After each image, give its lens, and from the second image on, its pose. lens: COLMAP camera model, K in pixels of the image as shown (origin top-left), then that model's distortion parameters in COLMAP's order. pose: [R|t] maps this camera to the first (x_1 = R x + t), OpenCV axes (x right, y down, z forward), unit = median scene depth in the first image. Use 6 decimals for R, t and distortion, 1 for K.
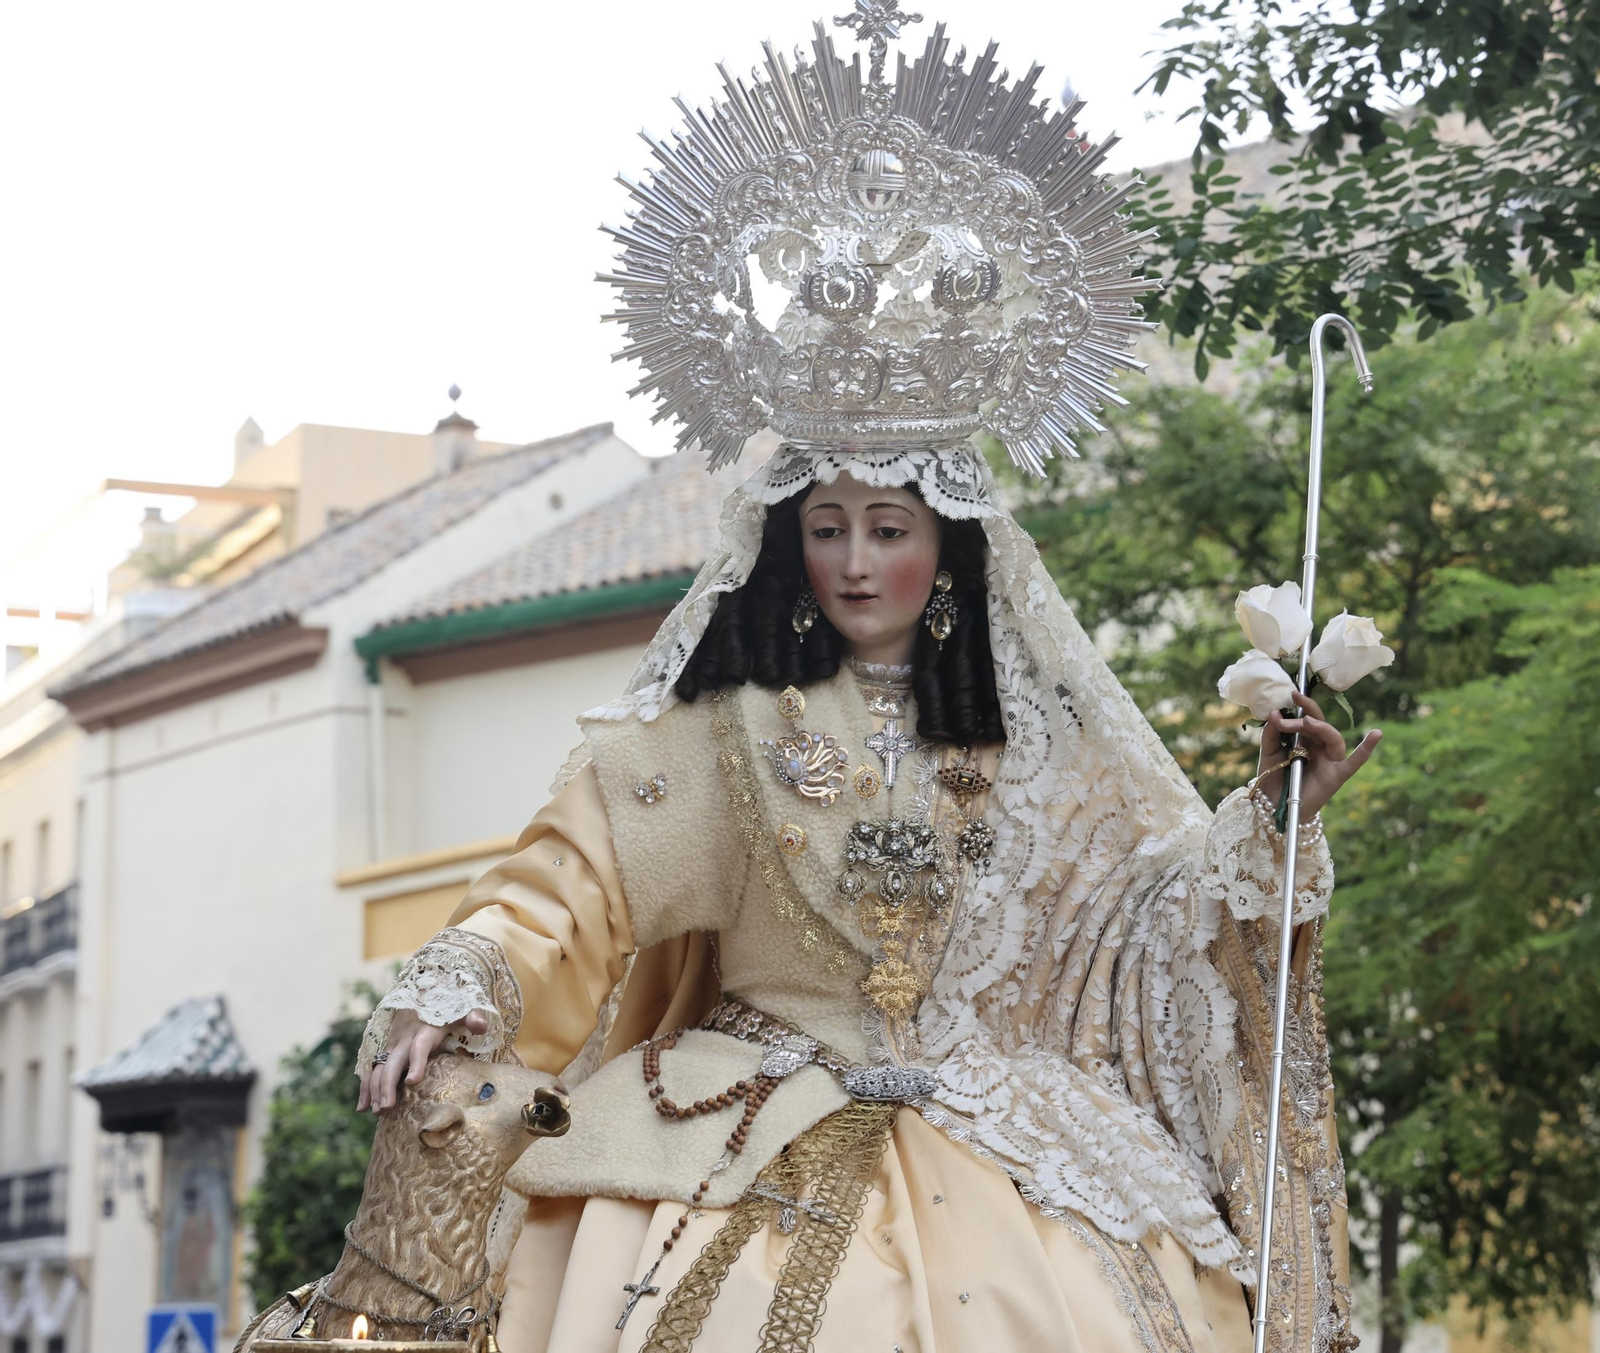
lens RADIAL K [[4328.5, 0, 817.9], [0, 4328.5, 675.8], [0, 0, 1]] dist [0.353467, 0.230689]
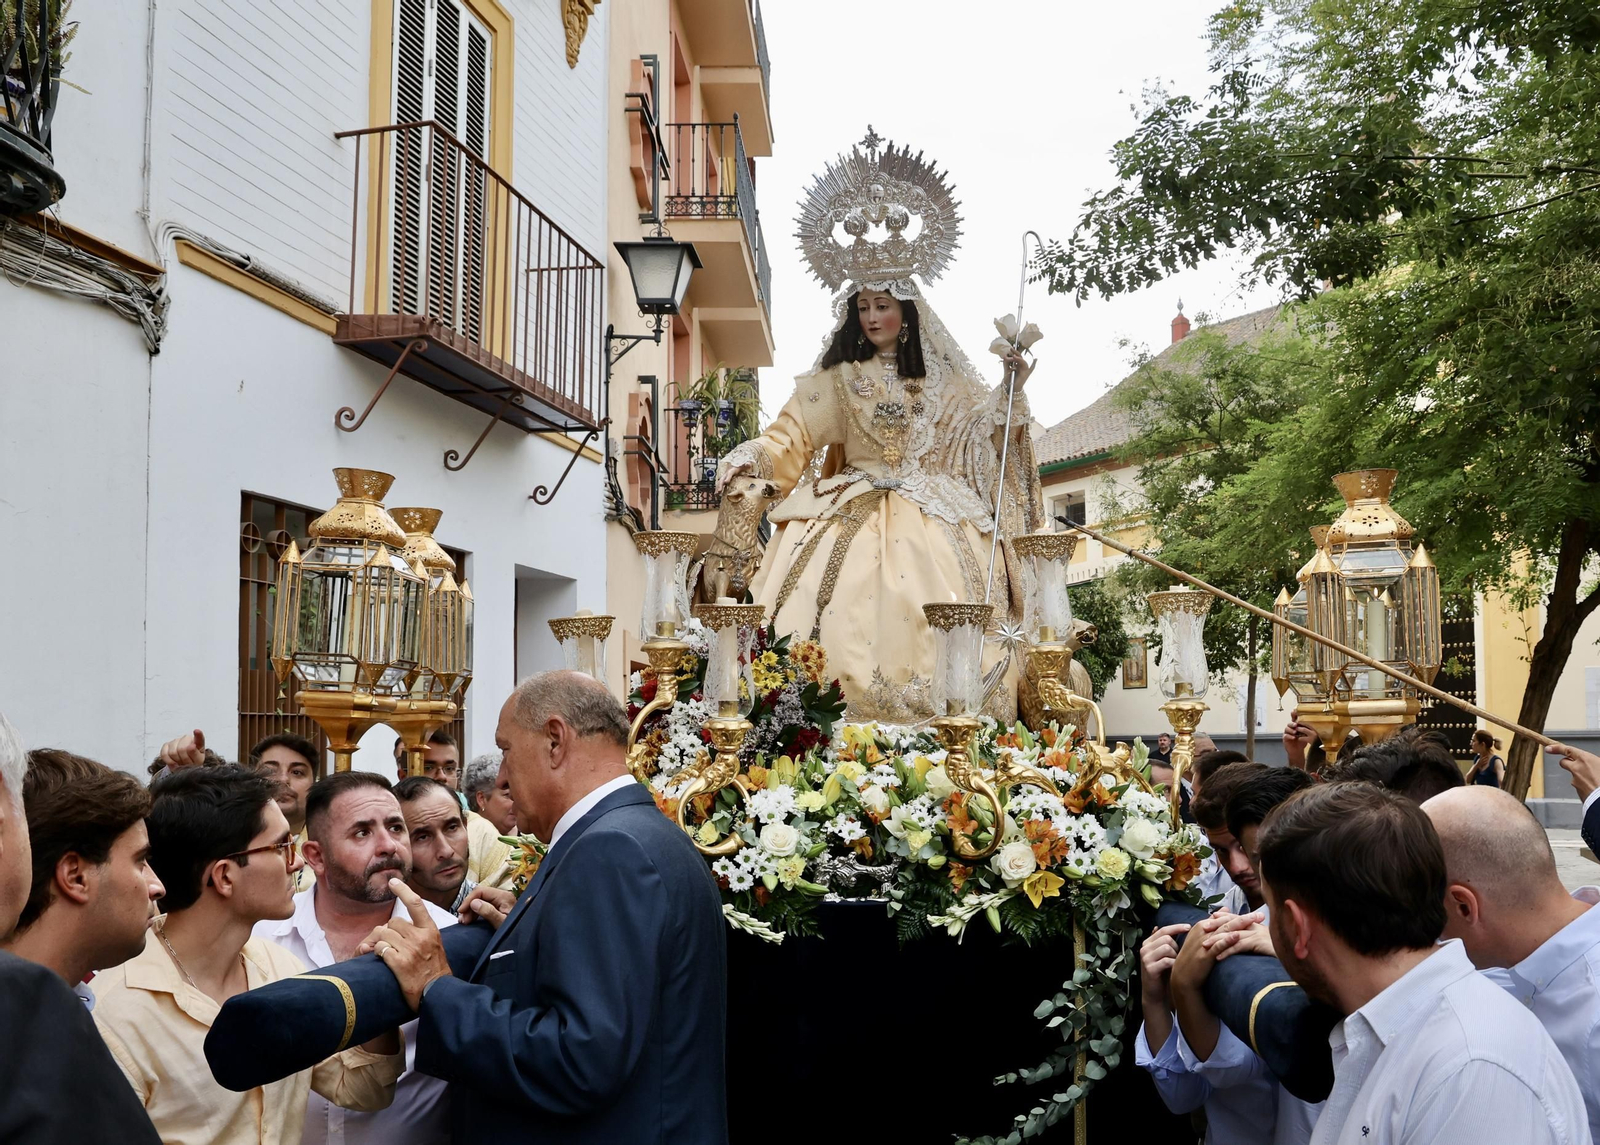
lens RADIAL K [[1368.5, 0, 905.3], [0, 1368.5, 676.7], [0, 0, 1]] dist [-0.096226, 0.000236]
pose [[0.986418, -0.027421, -0.161949, 0.181727], [0.046353, 0.992364, 0.114307, 0.118205], [0.157578, -0.120261, 0.980156, 0.021921]]
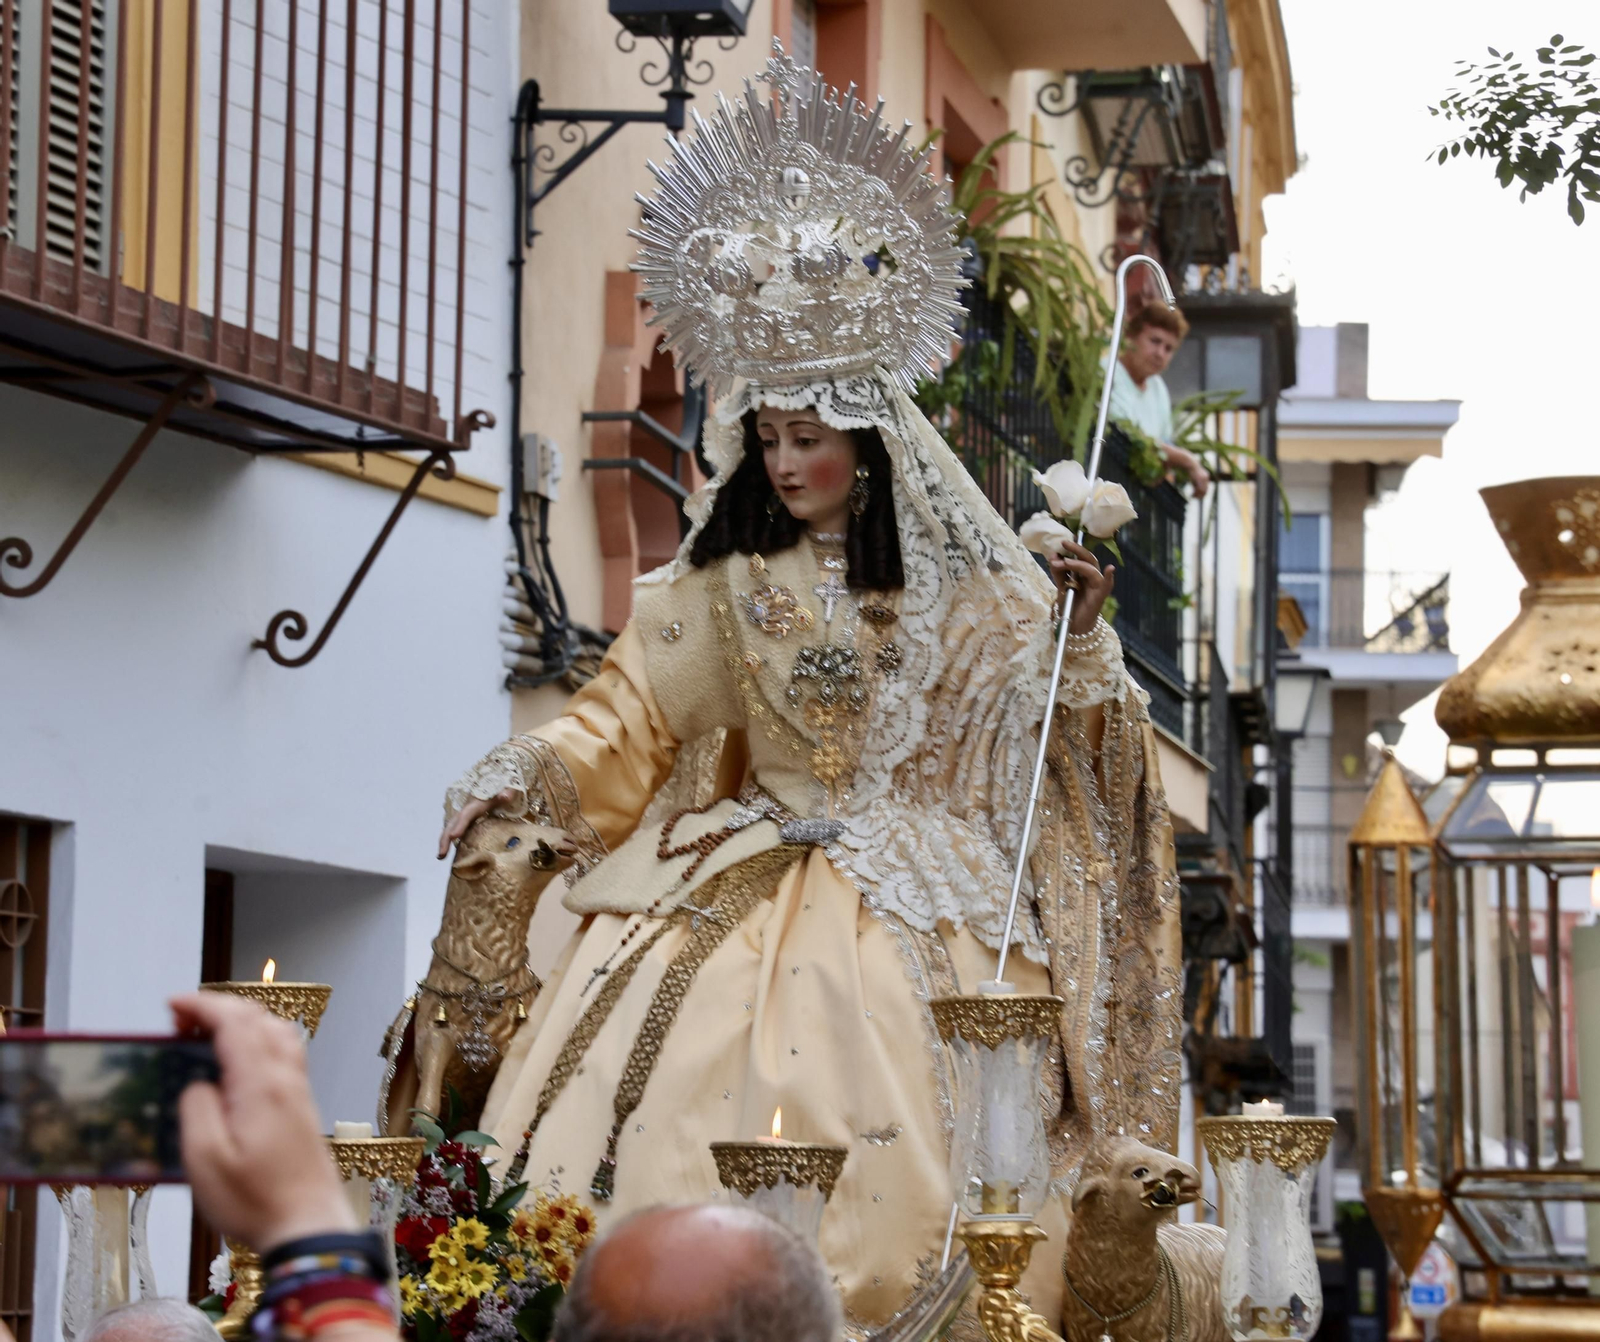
lens RADIAL K [[5667.4, 0, 743.3], [0, 5667.4, 664.1], [0, 0, 1]] dist [0.598217, 2.840279]
pose [[0.924310, -0.043911, -0.379108, 0.690750], [0.058052, 0.997976, 0.025947, -0.009867], [0.377201, -0.045991, 0.924989, -0.710962]]
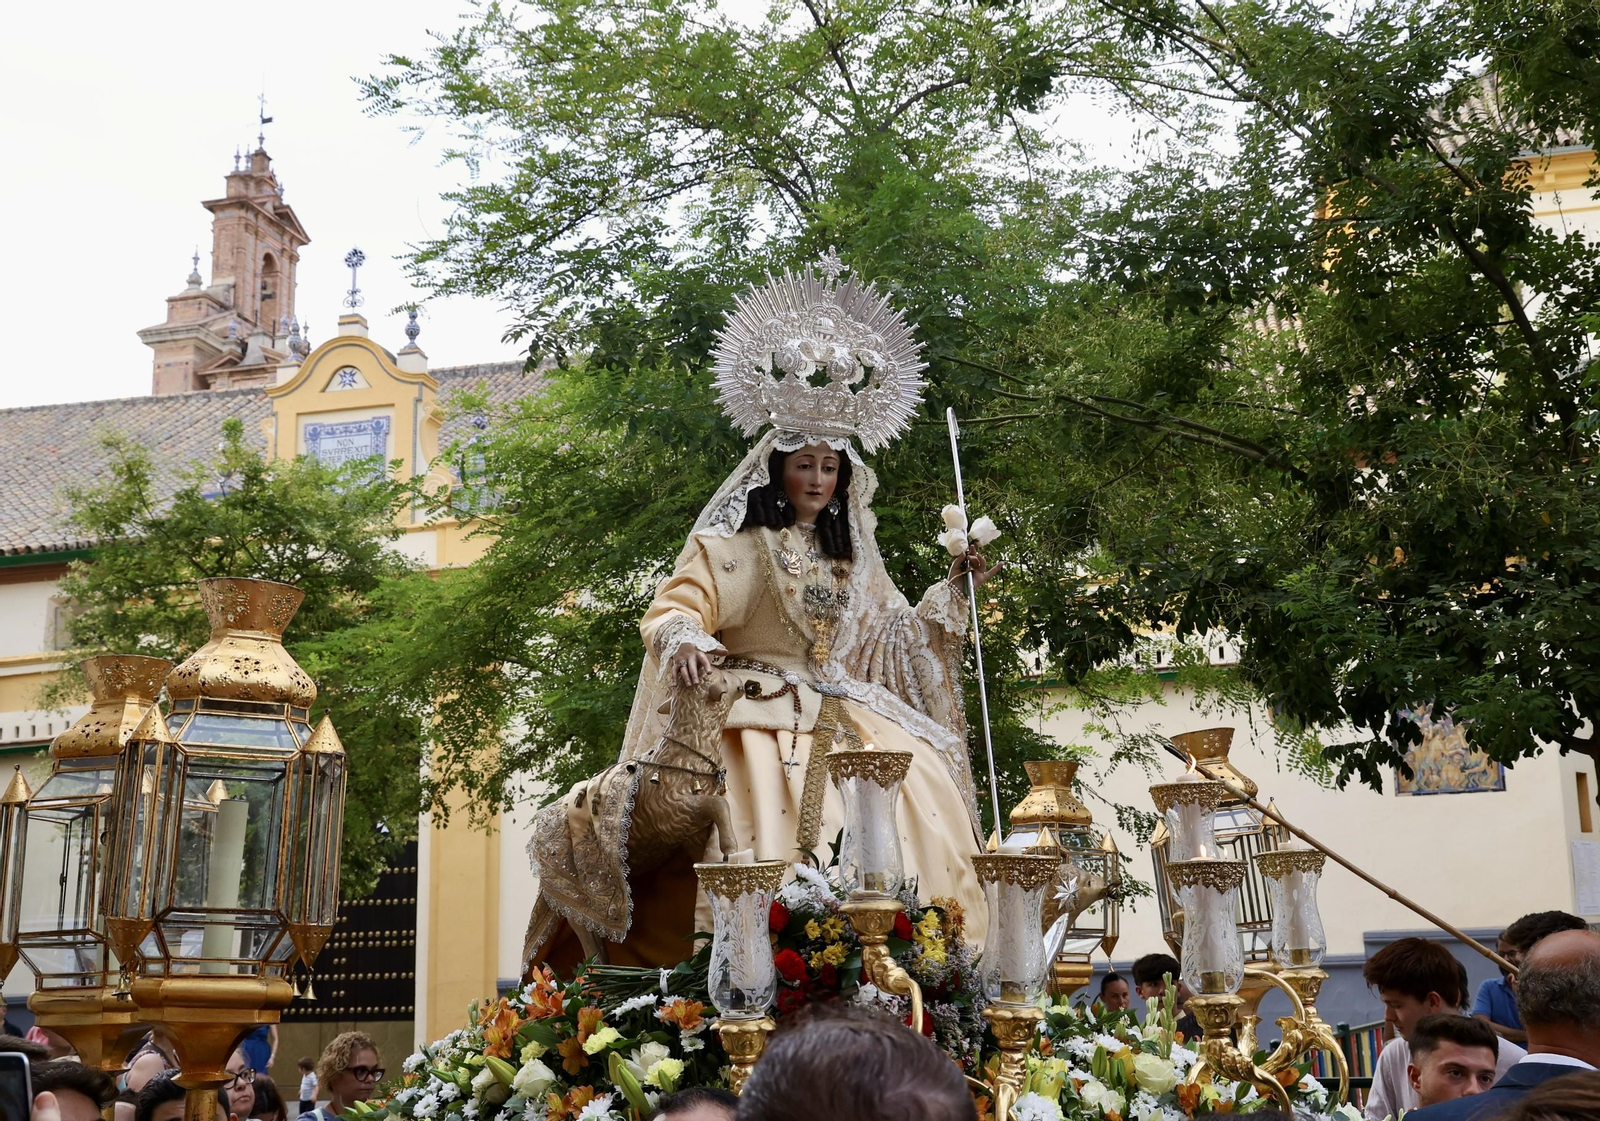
lens RADIAL K [[1772.4, 0, 852.2], [0, 1772.4, 563.4], [0, 0, 1]] dist [-0.084244, 0.010931]
pose [[0.842236, 0.079230, 0.533255, -0.506494], [-0.047159, 0.996178, -0.073526, 0.094249], [-0.537042, 0.036778, 0.842753, 0.142664]]
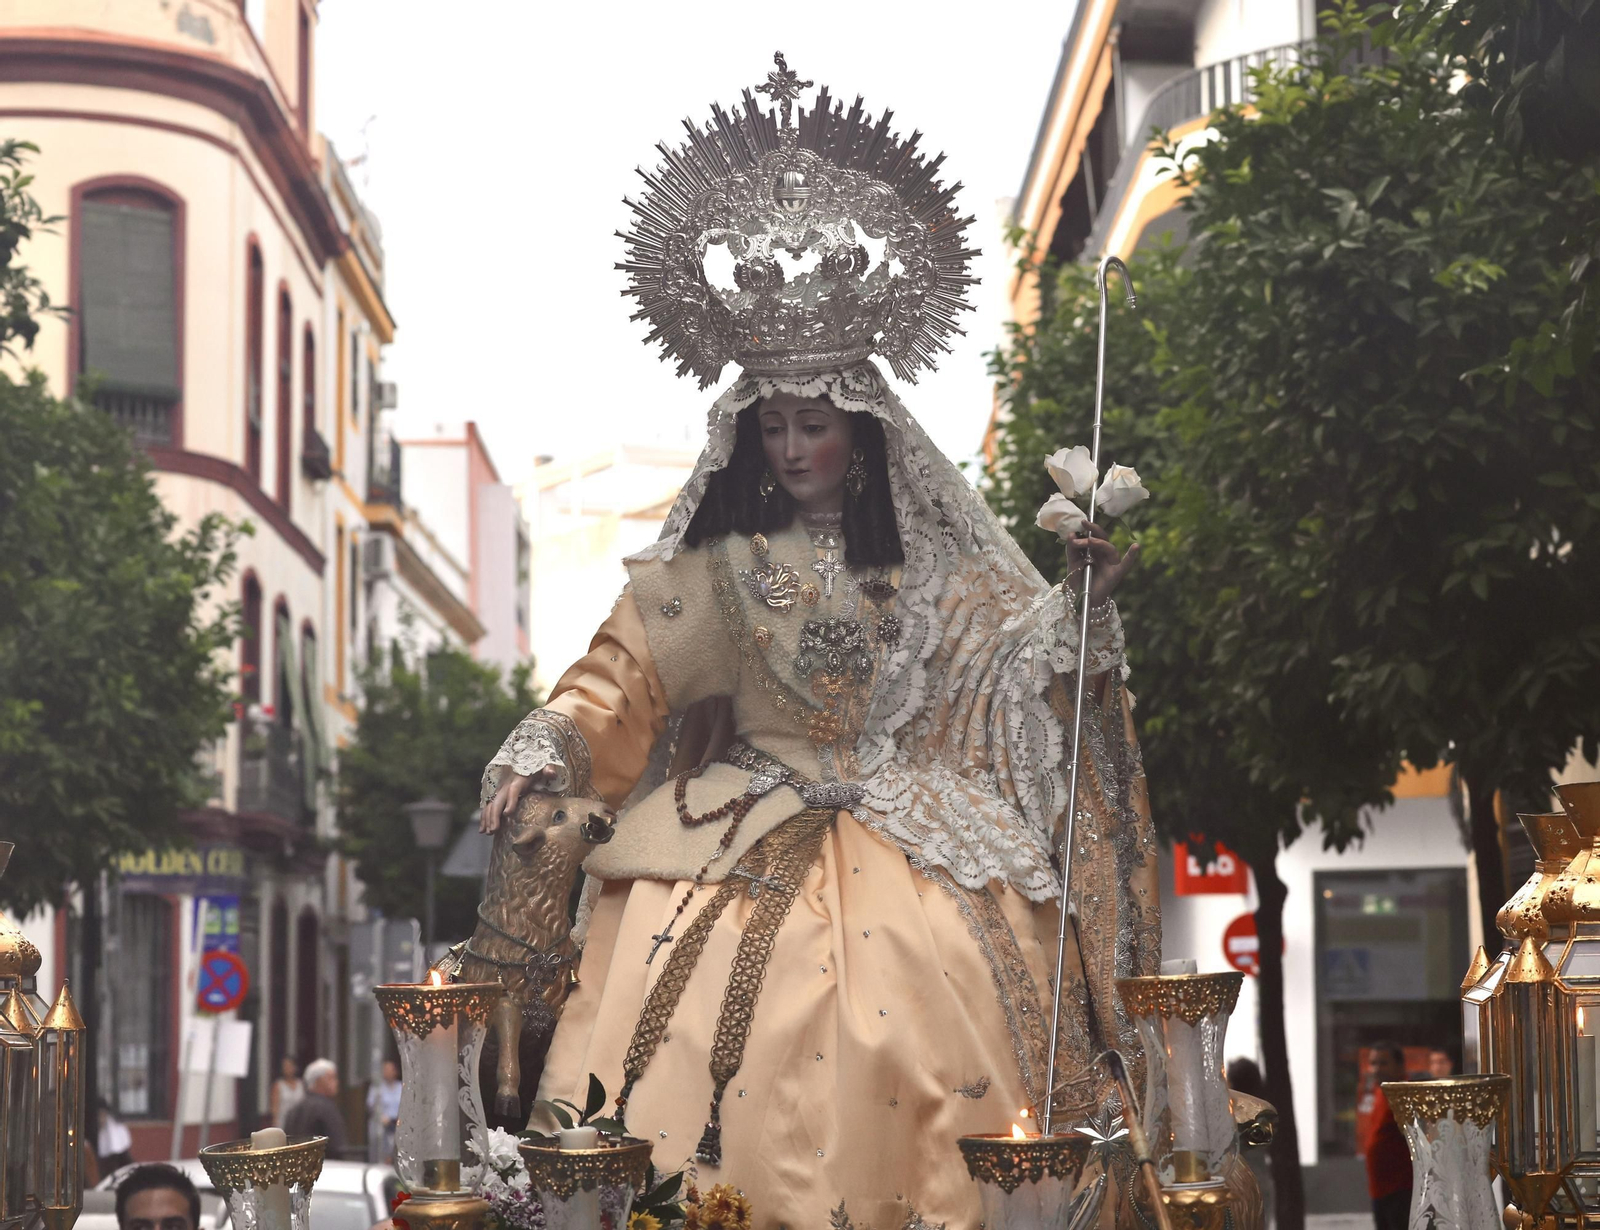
lens RADIAL K [[3865.0, 0, 800.0], [0, 3865.0, 615.0], [0, 0, 1]] dist [-0.059750, -0.267044]
pose [[0.990970, -0.058213, -0.120789, 0.168801], [0.066989, 0.995301, 0.069912, -0.062247], [0.116151, -0.077372, 0.990213, -0.324349]]
